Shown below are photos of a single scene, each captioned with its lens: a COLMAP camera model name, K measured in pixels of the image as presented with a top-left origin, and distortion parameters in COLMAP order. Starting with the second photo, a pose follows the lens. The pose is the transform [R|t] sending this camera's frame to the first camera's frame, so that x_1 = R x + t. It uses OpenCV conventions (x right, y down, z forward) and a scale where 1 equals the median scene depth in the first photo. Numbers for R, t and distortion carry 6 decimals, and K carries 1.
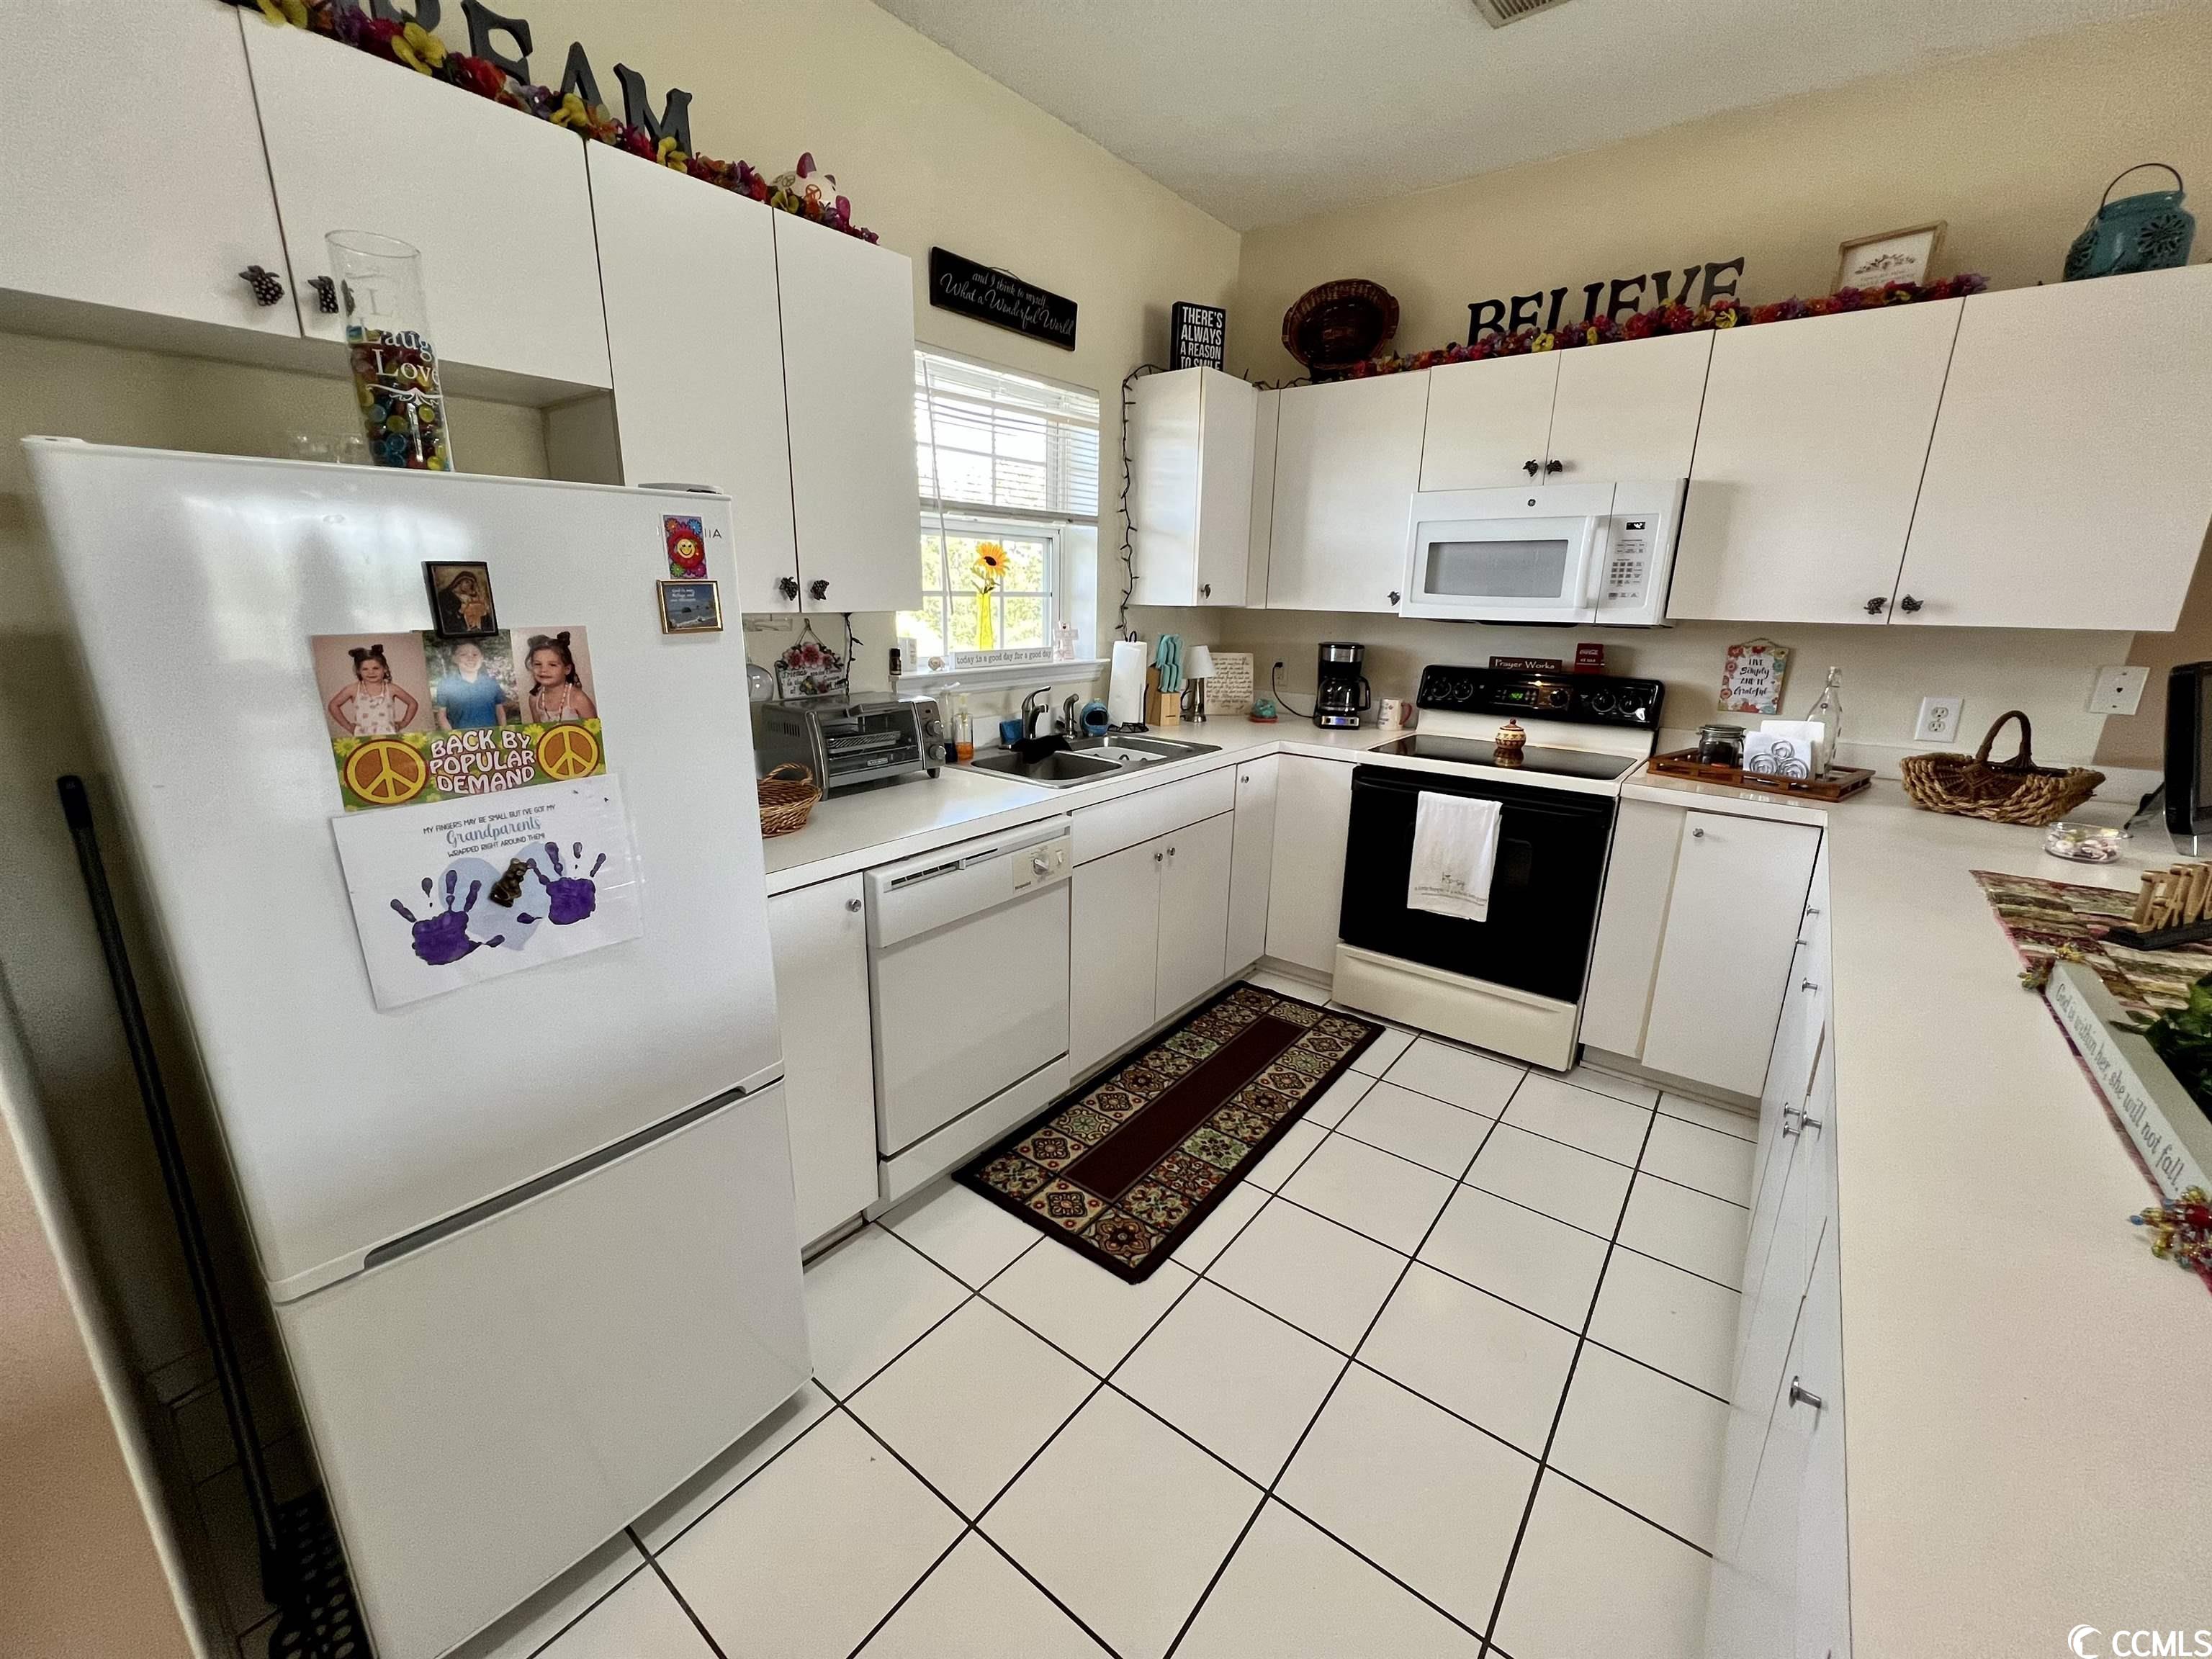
lens RADIAL K [[888.0, 0, 1100.7], [0, 888.0, 827.5], [0, 0, 1]] dist [-0.001306, 0.000865]
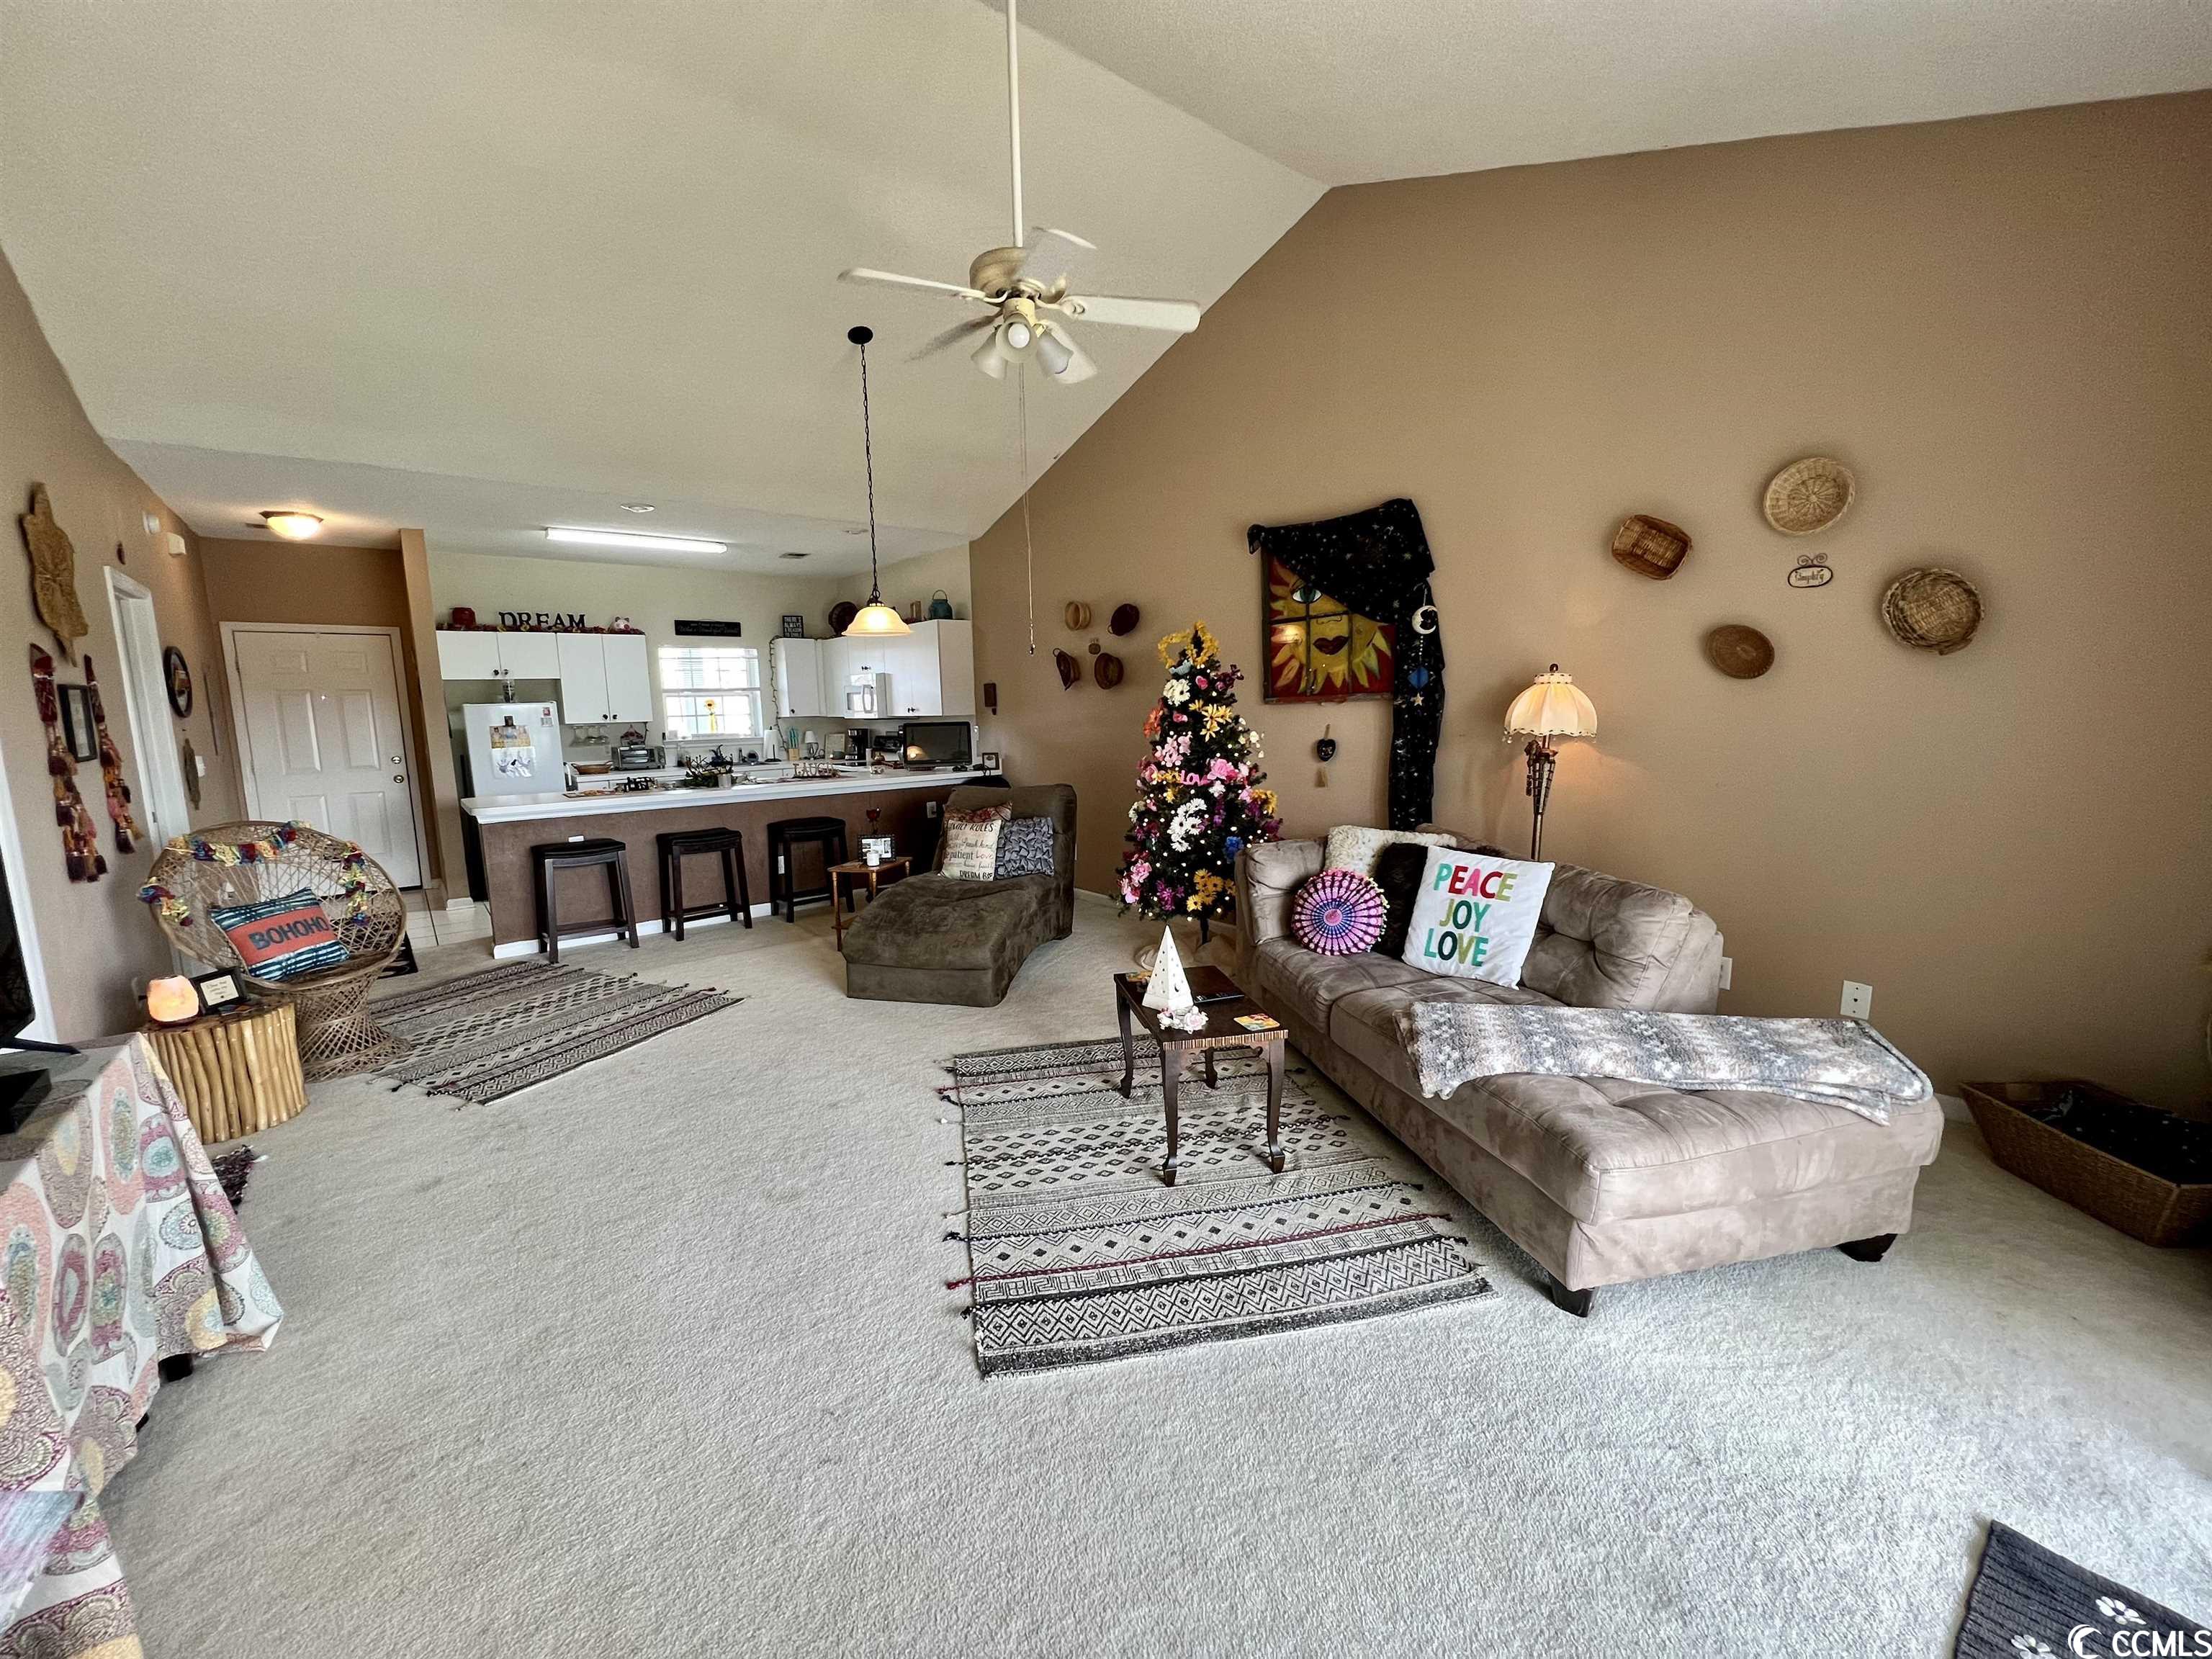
lens RADIAL K [[888.0, 0, 1102.0], [0, 888.0, 823.2], [0, 0, 1]] dist [-0.001306, 0.000865]
pose [[0.973581, -0.006694, -0.228243, 2.193546], [-0.022035, 0.992151, -0.123088, 0.525680], [0.227275, 0.124865, 0.965792, -1.863009]]
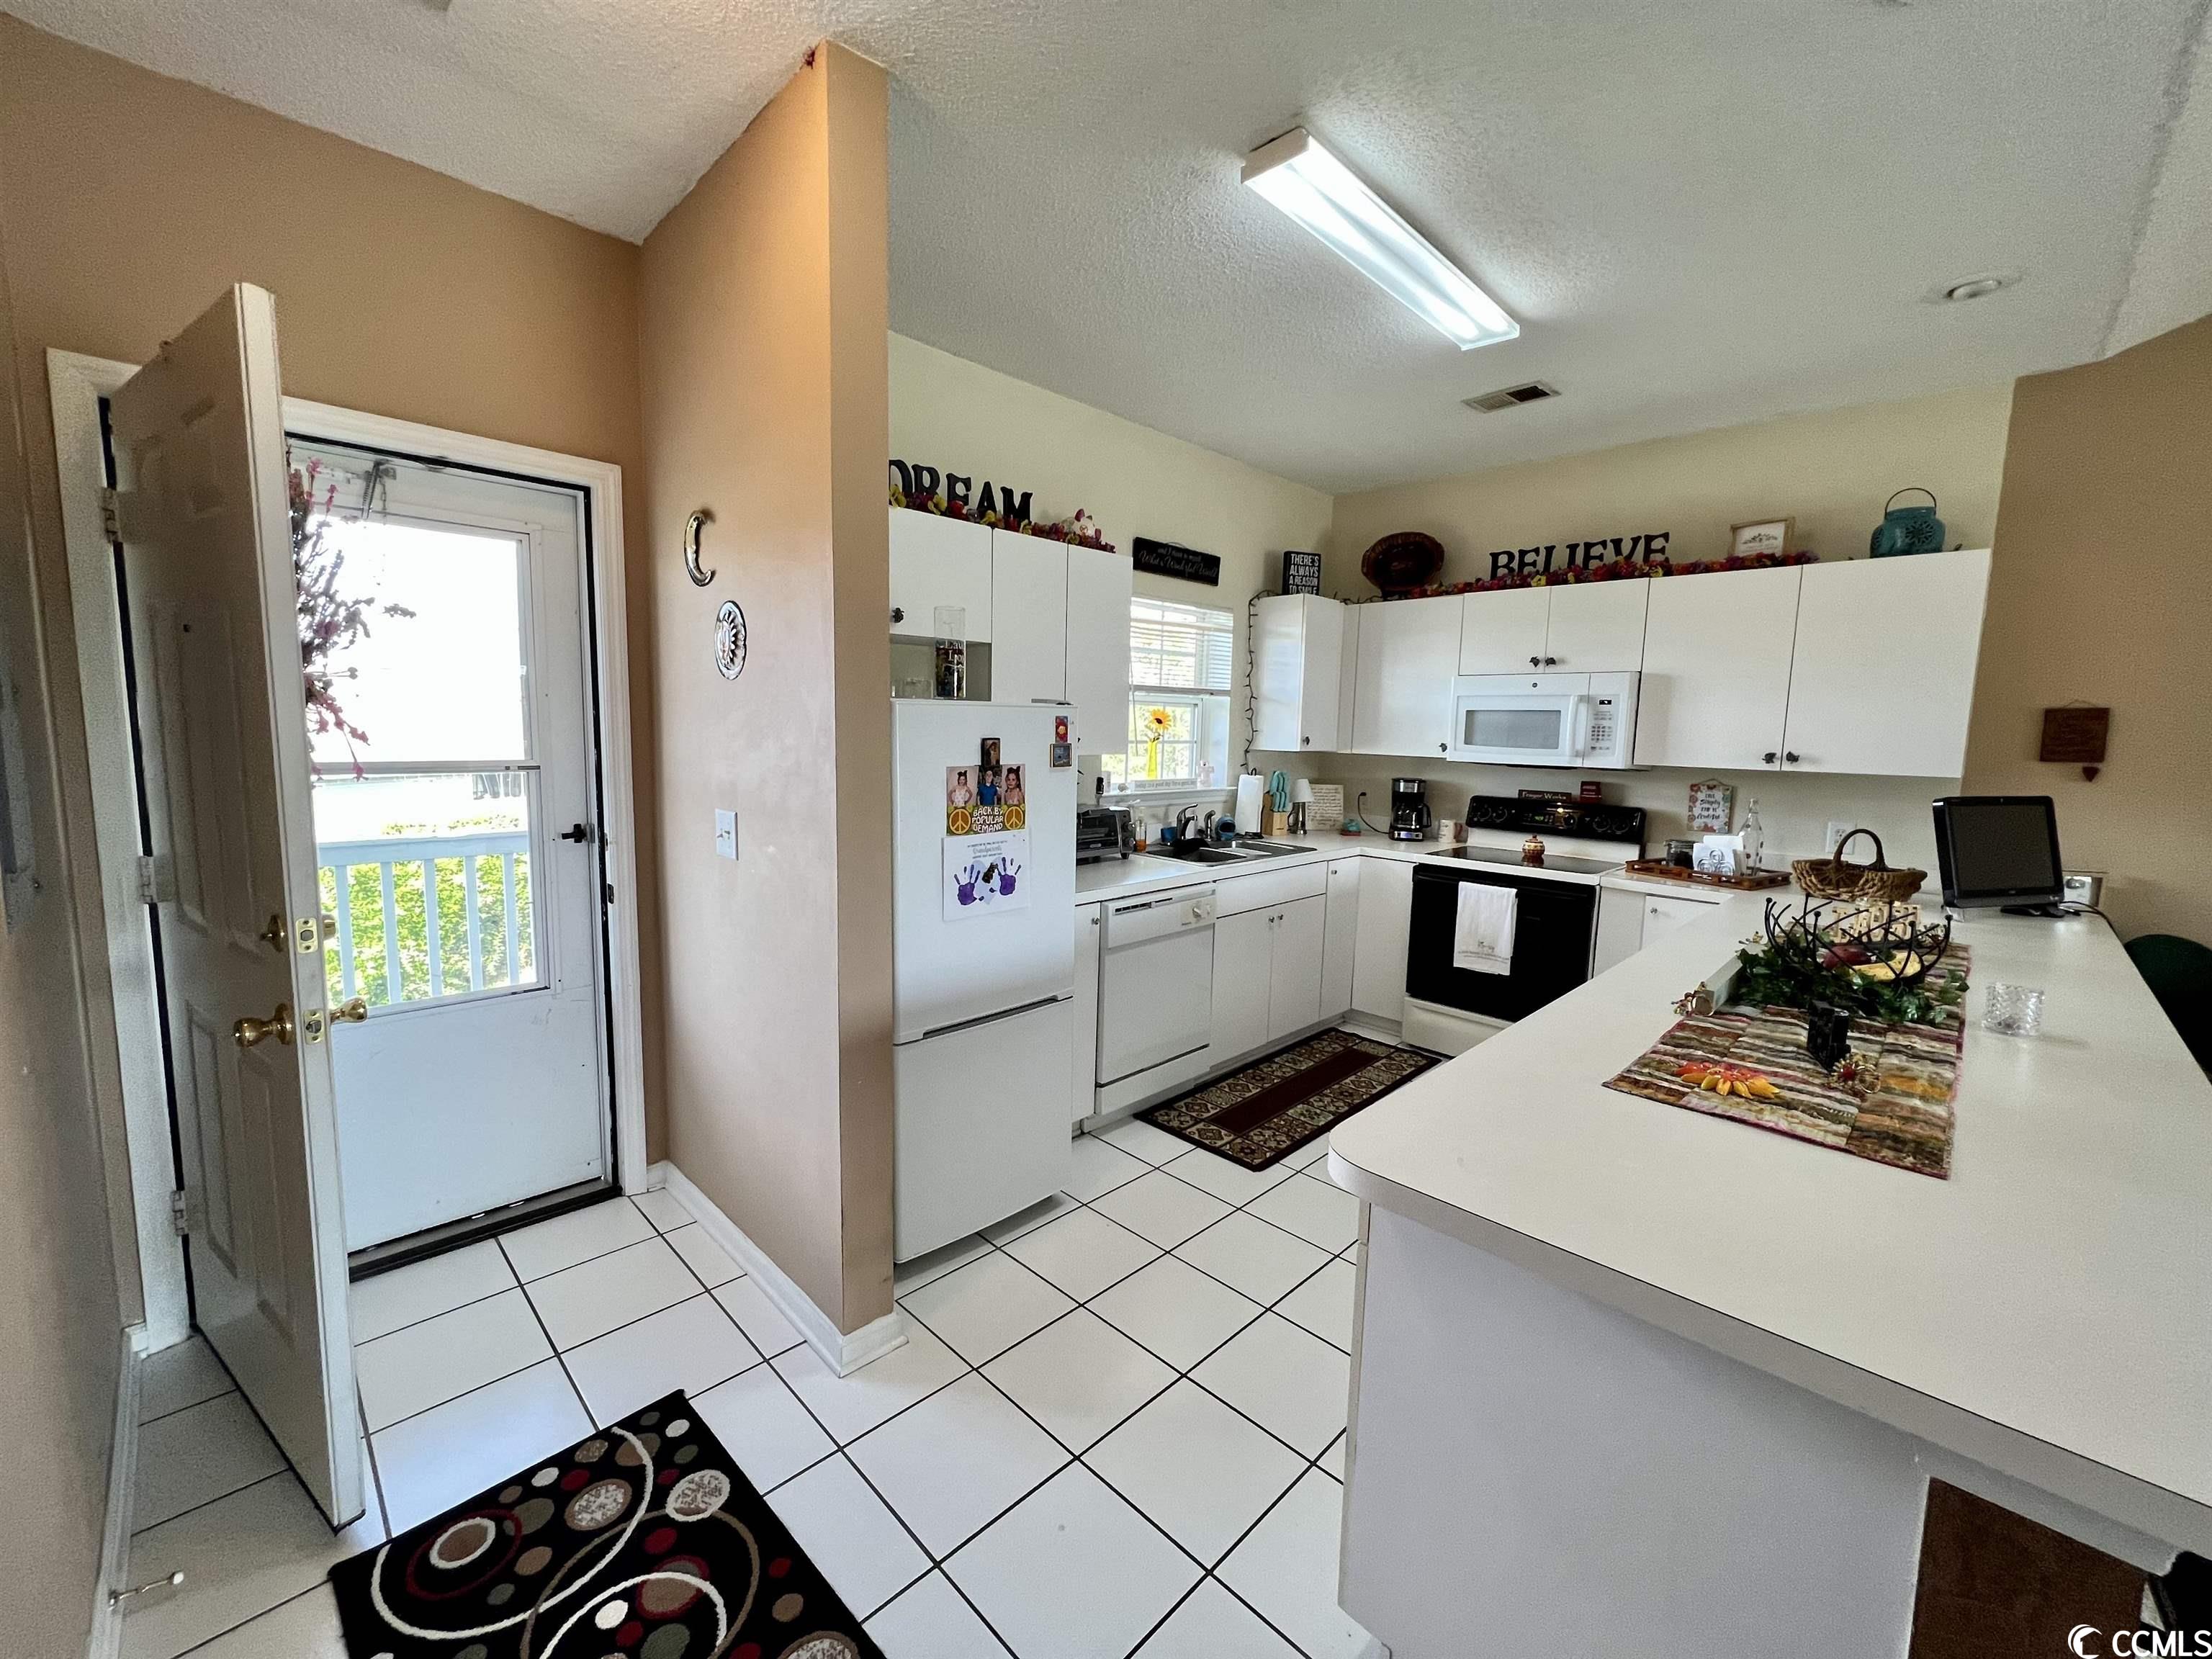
lens RADIAL K [[888.0, 0, 1101.2], [0, 888.0, 823.4], [0, 0, 1]] dist [-0.001306, 0.000865]
pose [[0.992840, 0.020795, -0.117629, -0.047847], [-0.038437, 0.987974, -0.149768, 0.112757], [0.113100, 0.153217, 0.981699, -0.520128]]
